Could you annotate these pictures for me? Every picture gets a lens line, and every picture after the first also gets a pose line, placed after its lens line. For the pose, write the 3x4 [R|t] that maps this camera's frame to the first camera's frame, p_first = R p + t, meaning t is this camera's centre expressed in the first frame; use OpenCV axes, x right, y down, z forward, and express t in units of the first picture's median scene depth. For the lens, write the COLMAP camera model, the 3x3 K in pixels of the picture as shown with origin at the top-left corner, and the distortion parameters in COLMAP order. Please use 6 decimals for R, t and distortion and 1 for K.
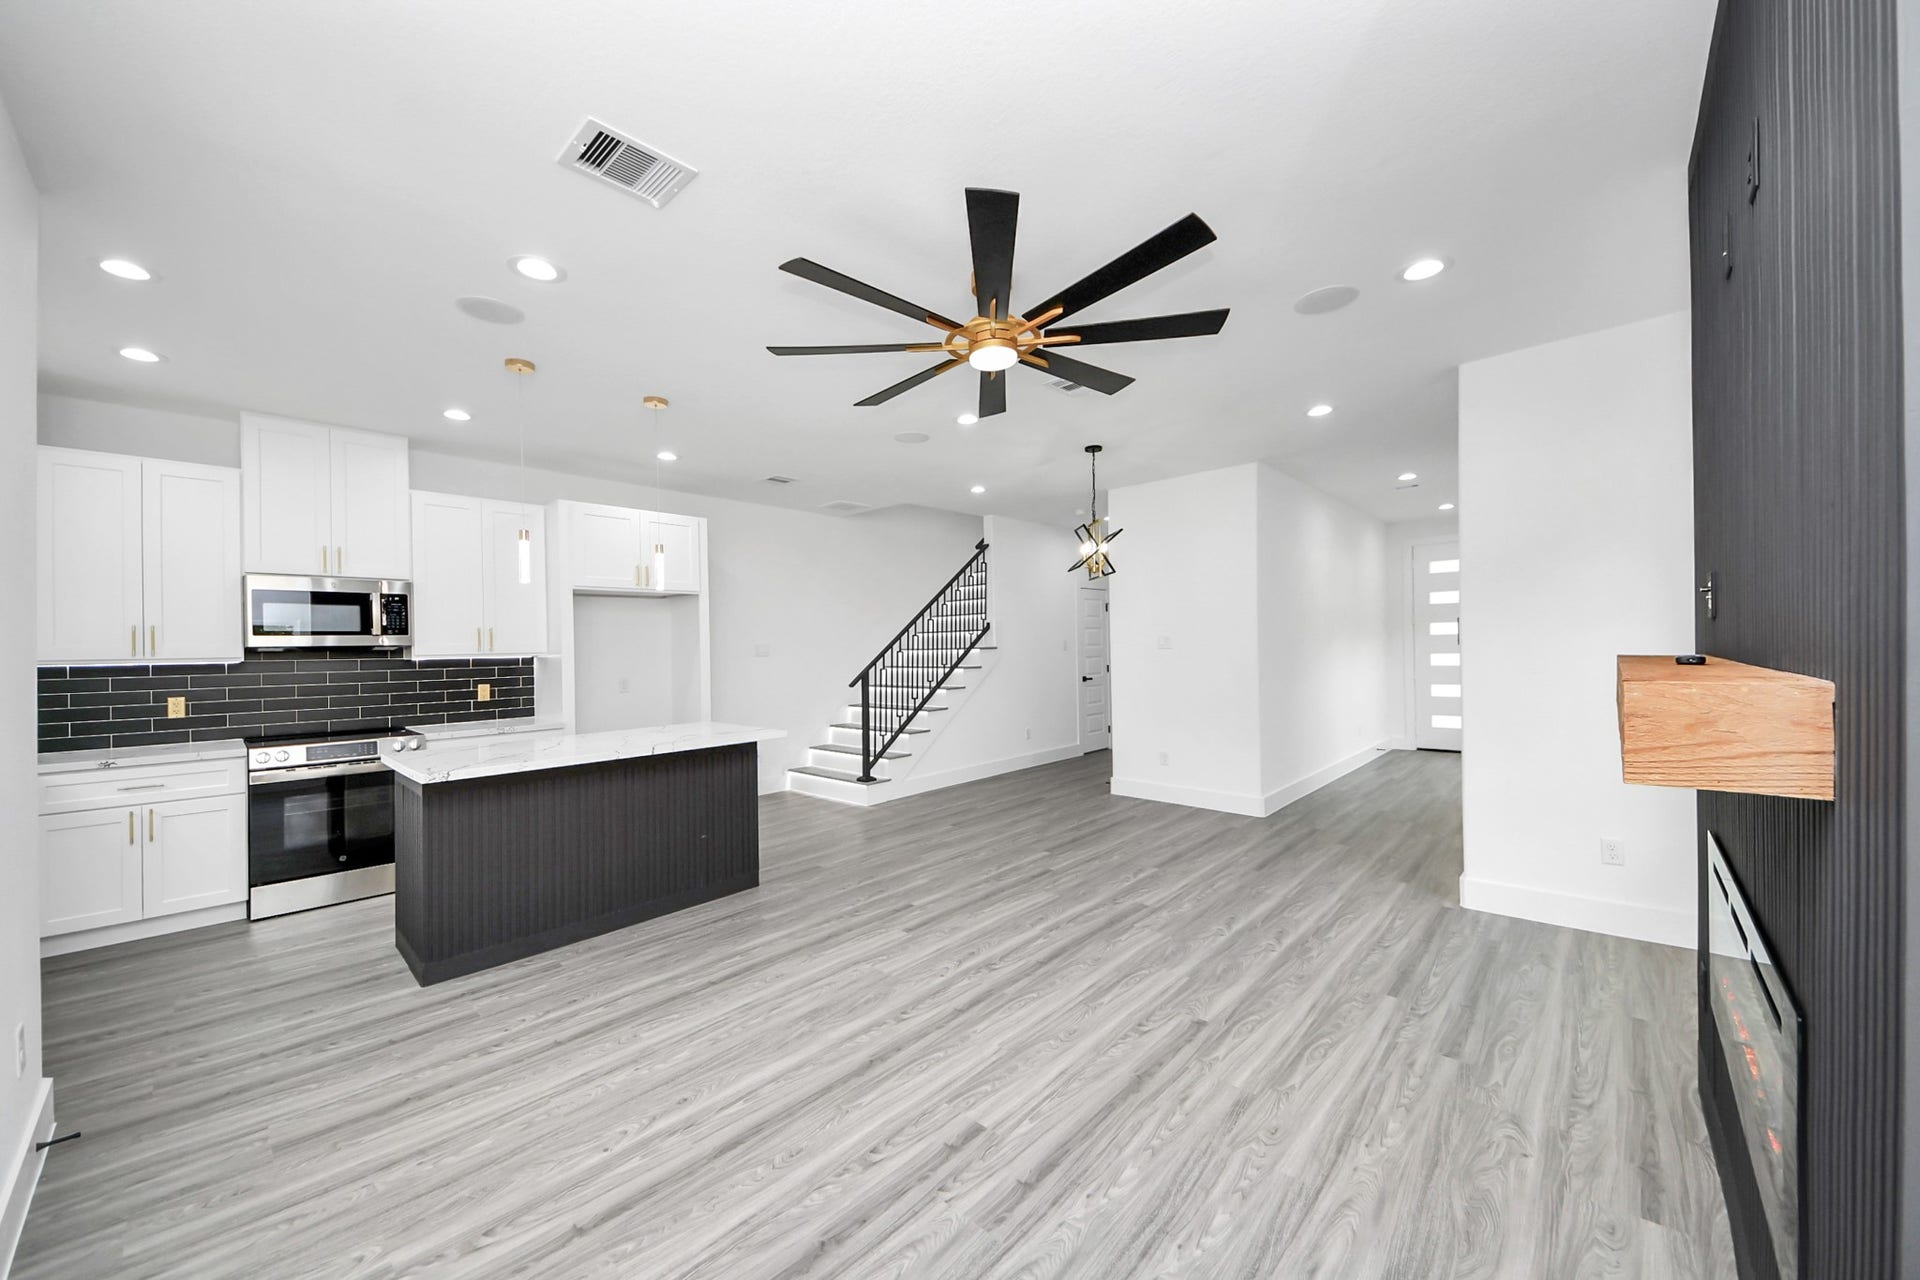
lens RADIAL K [[714.9, 0, 981.1], [0, 714.9, 634.3], [0, 0, 1]] dist [0.002680, -0.006786]
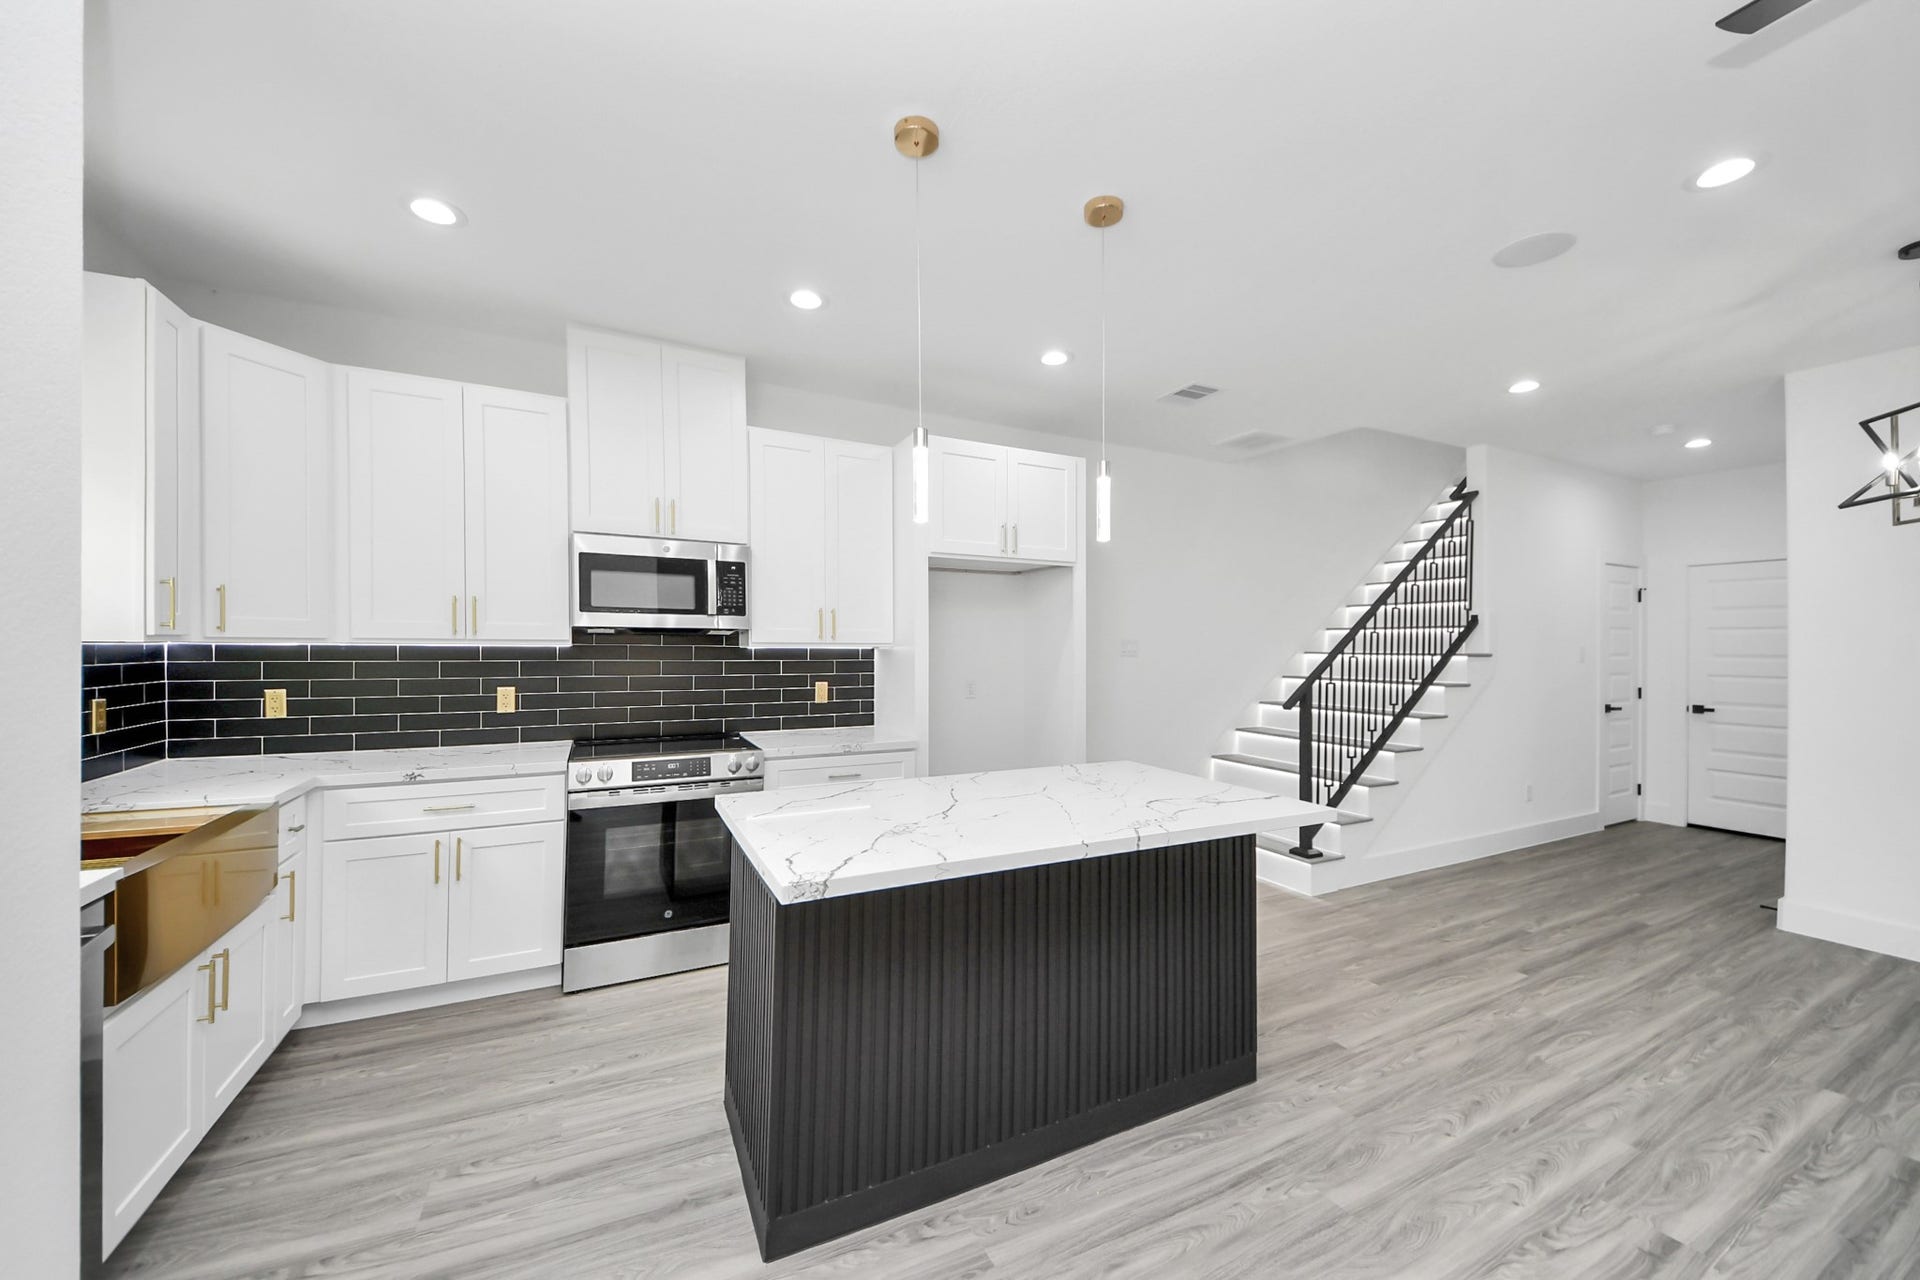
lens RADIAL K [[714.9, 0, 930.1], [0, 714.9, 634.4], [0, 0, 1]] dist [0.002680, -0.006786]
pose [[0.917919, 0.023647, -0.396062, -0.326134], [-0.021066, 0.999719, 0.010866, 0.008570], [0.396208, -0.001631, 0.918159, 0.388434]]
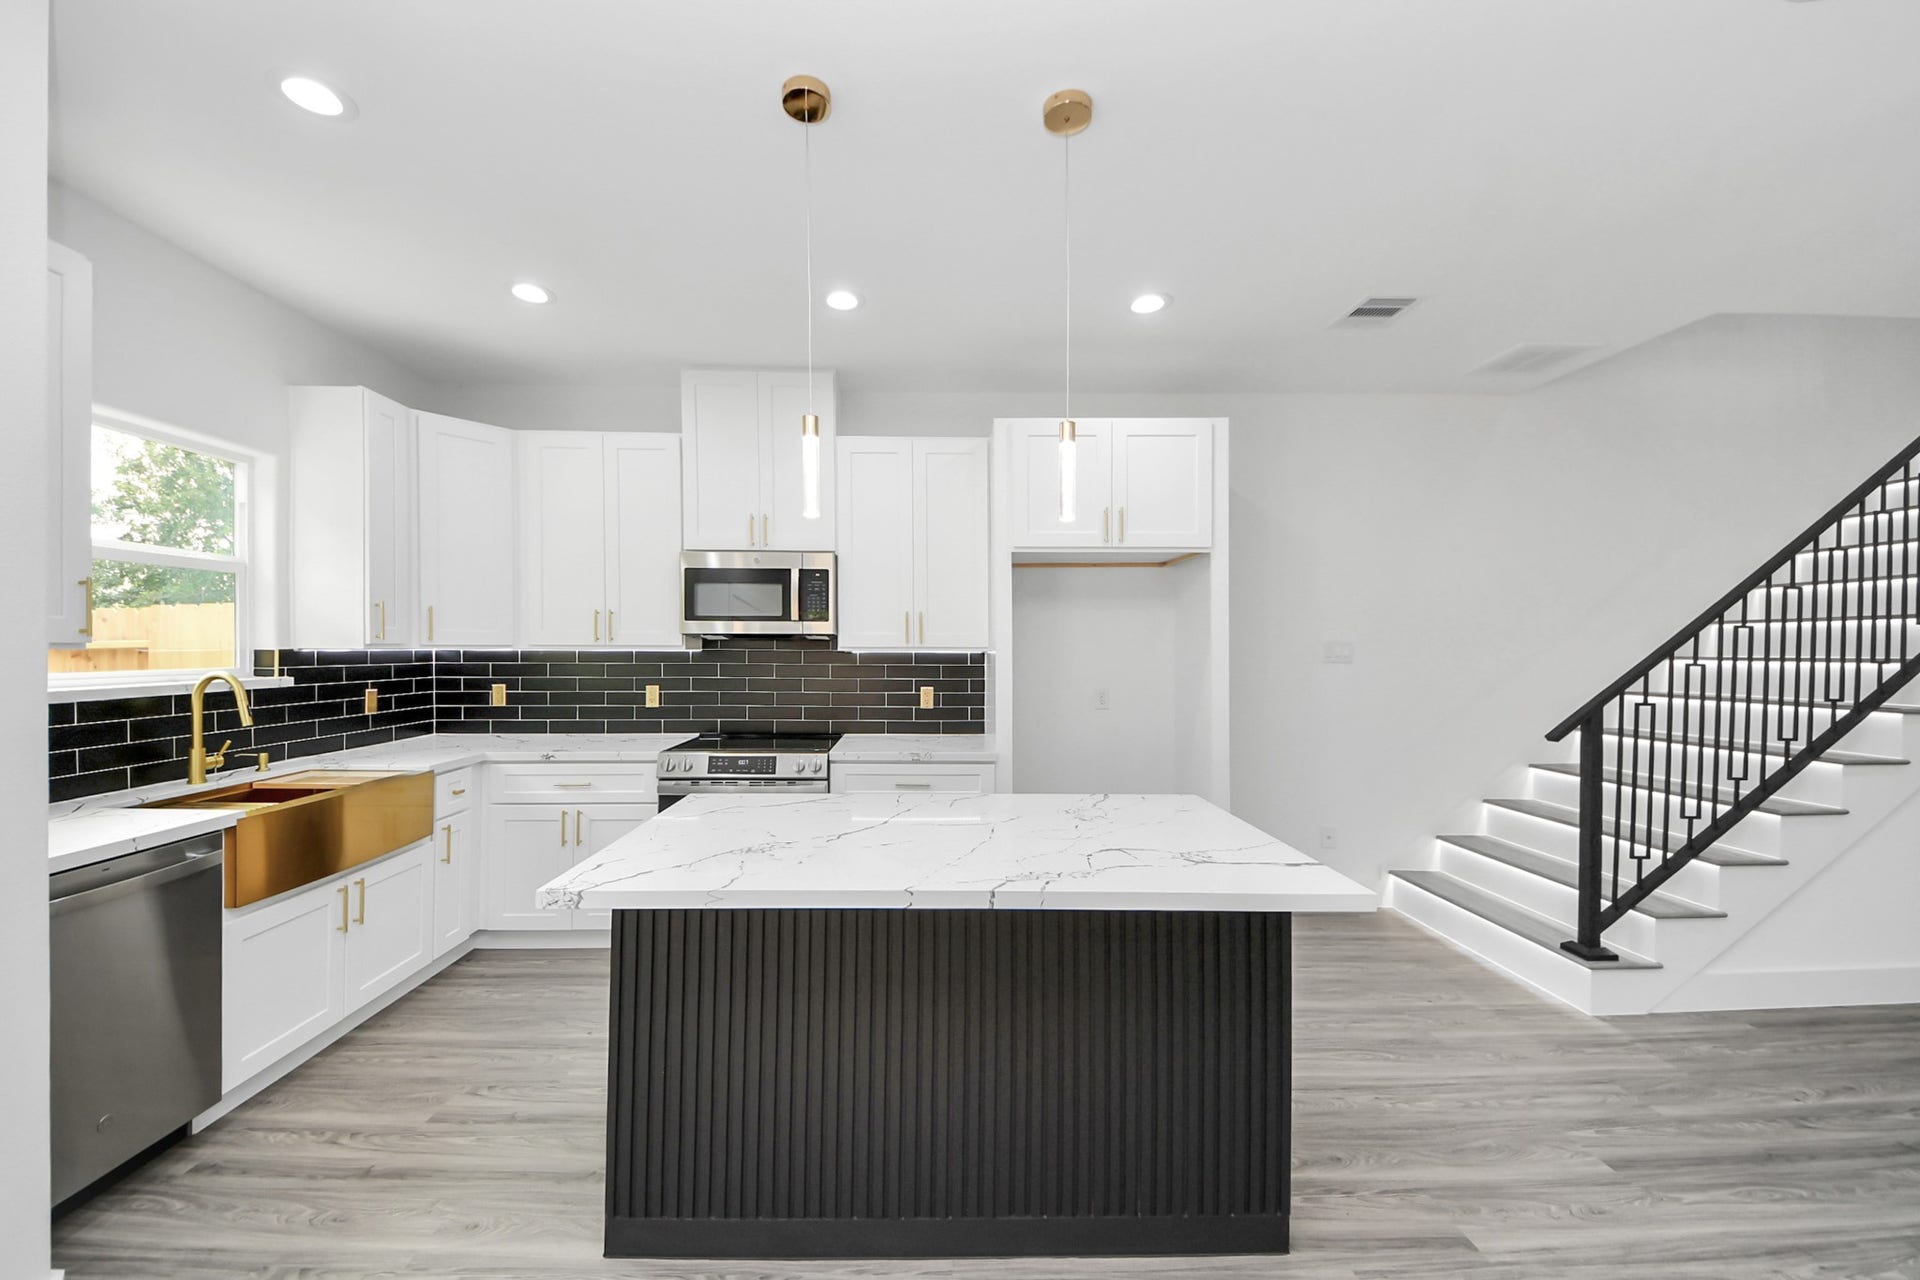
lens RADIAL K [[714.9, 0, 929.5], [0, 714.9, 629.9], [0, 0, 1]] dist [0.002680, -0.006786]
pose [[0.660814, 0.009742, -0.750486, -0.146164], [-0.005168, 0.999951, 0.008431, 0.003591], [0.750532, -0.001693, 0.660832, 0.577860]]
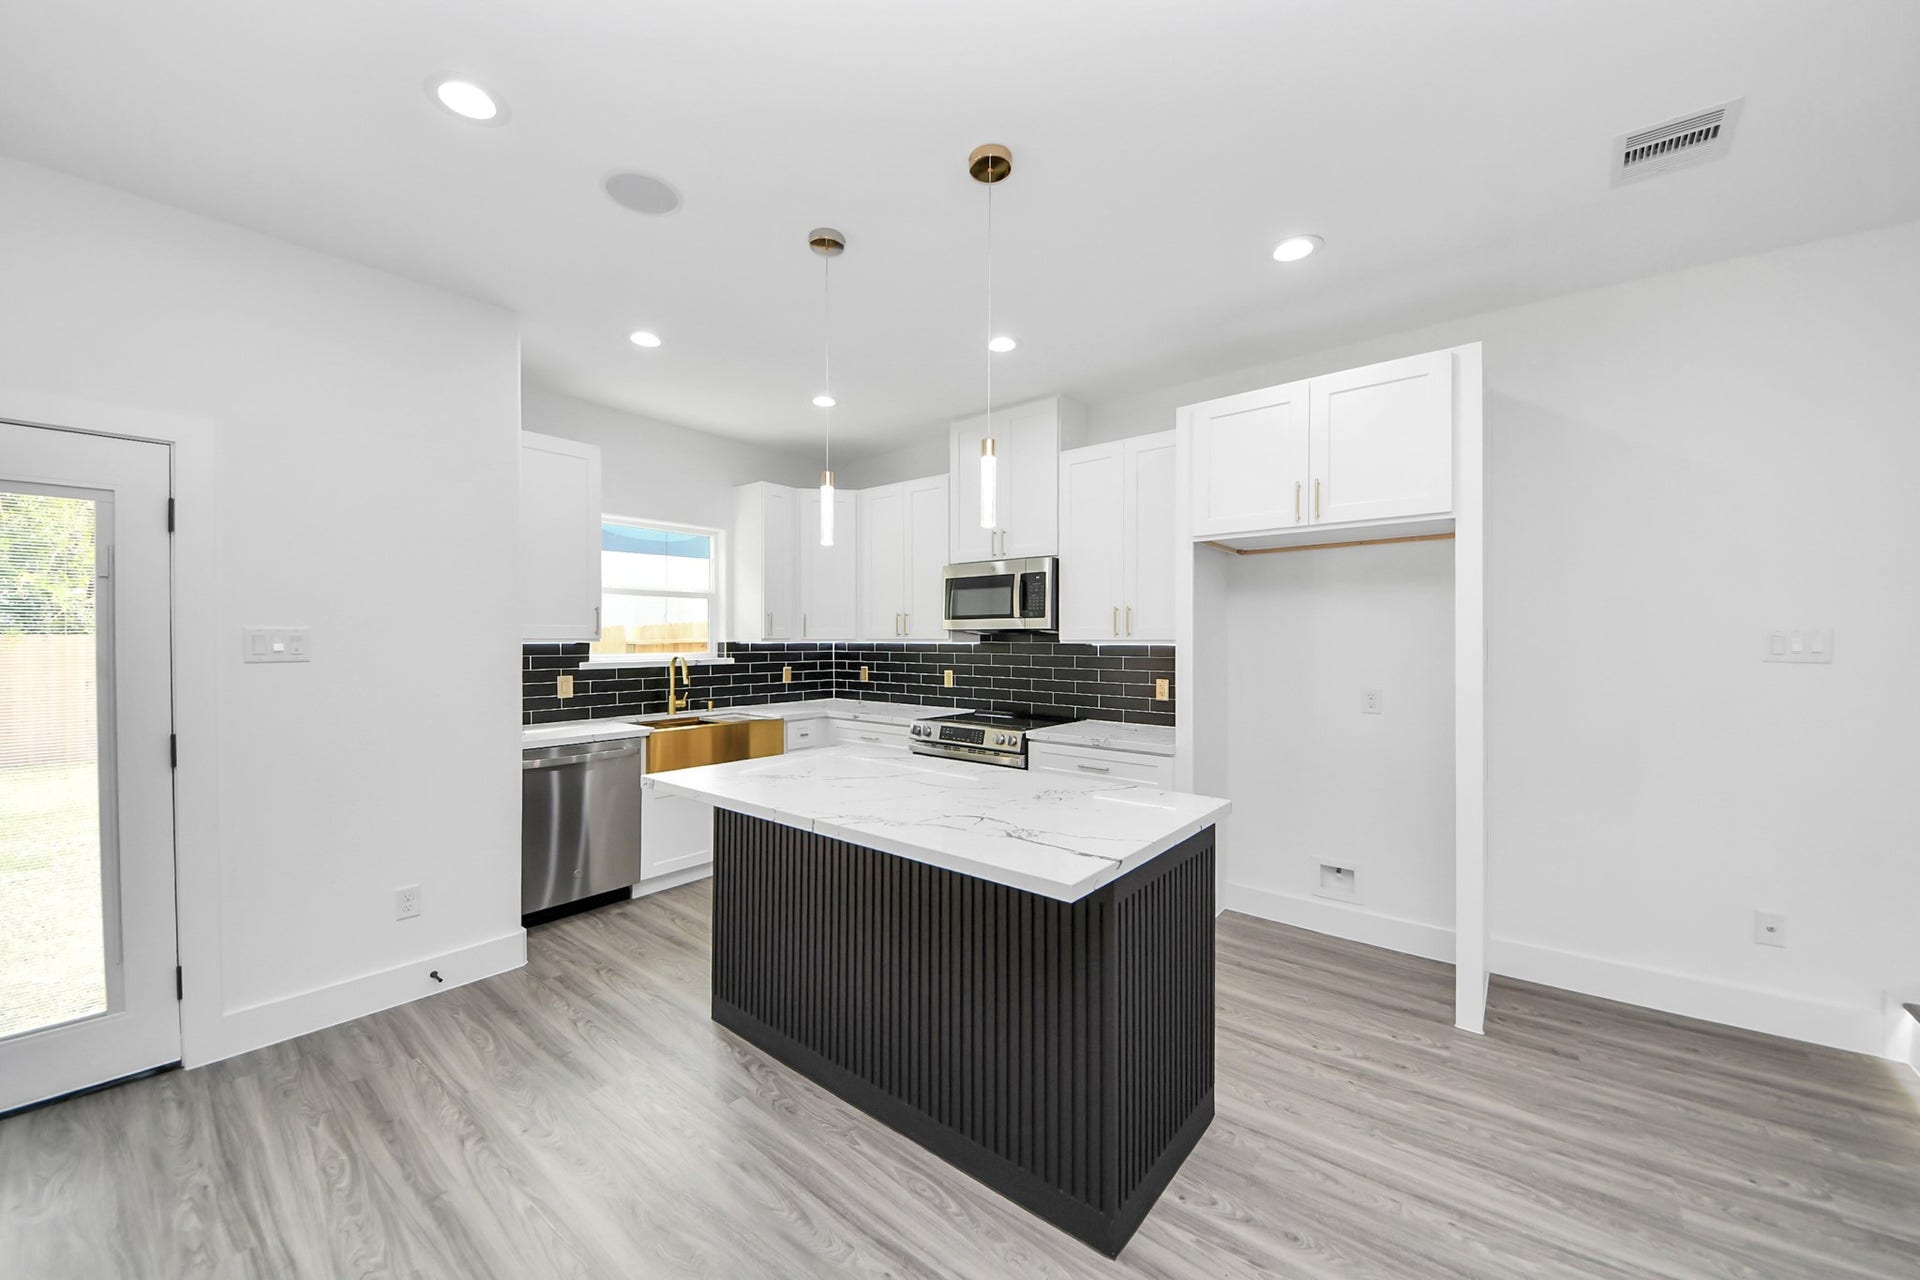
lens RADIAL K [[714.9, 0, 1025.5], [0, 714.9, 626.1], [0, 0, 1]] dist [0.002680, -0.006786]
pose [[0.054461, 0.004385, -0.998506, 0.088122], [0.016694, 0.999847, 0.005301, 0.007362], [0.998376, -0.016958, 0.054379, 0.946804]]
